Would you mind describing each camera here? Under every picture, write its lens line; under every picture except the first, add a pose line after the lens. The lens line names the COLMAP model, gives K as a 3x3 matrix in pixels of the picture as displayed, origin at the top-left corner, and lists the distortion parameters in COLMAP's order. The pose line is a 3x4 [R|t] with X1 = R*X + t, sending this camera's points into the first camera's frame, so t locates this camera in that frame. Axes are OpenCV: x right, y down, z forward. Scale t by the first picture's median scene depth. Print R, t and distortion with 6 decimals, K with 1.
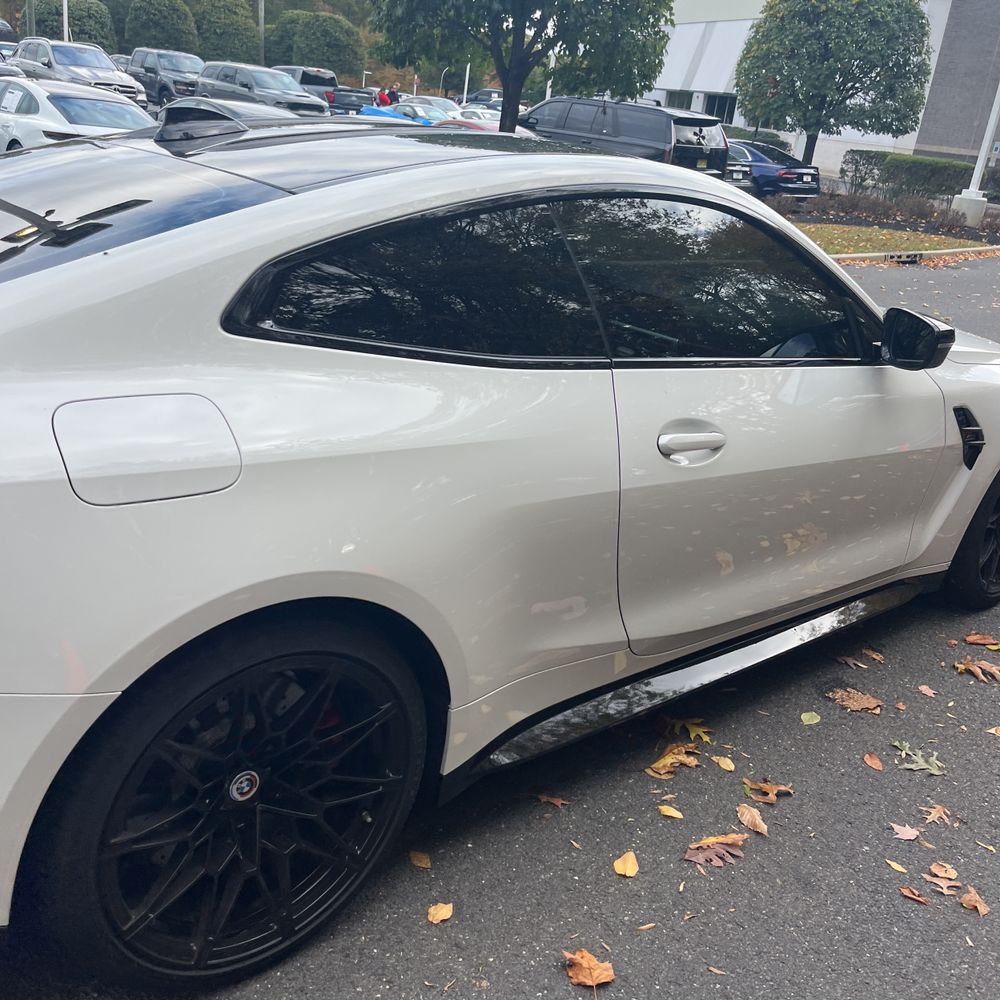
lens RADIAL K [[1021.0, 0, 483.1], [0, 1021.0, 513.7], [0, 0, 1]] dist [0.041407, -0.023628]
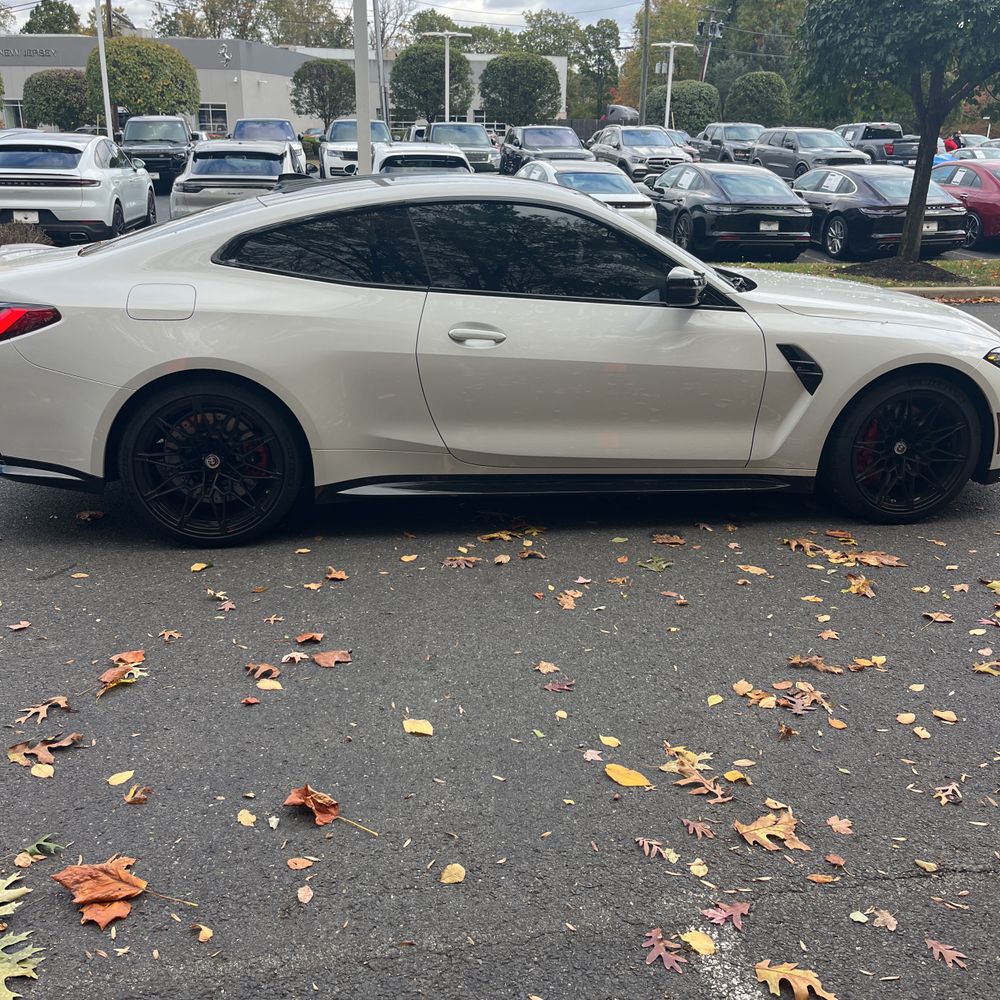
lens RADIAL K [[1033.5, 0, 470.7], [0, 1033.5, 486.6], [0, 0, 1]] dist [0.039978, -0.038801]
pose [[0.834218, 0.087838, -0.544394, 0.144977], [-0.132867, 0.990164, -0.043839, 0.032995], [0.535188, 0.108904, 0.837683, -0.059949]]
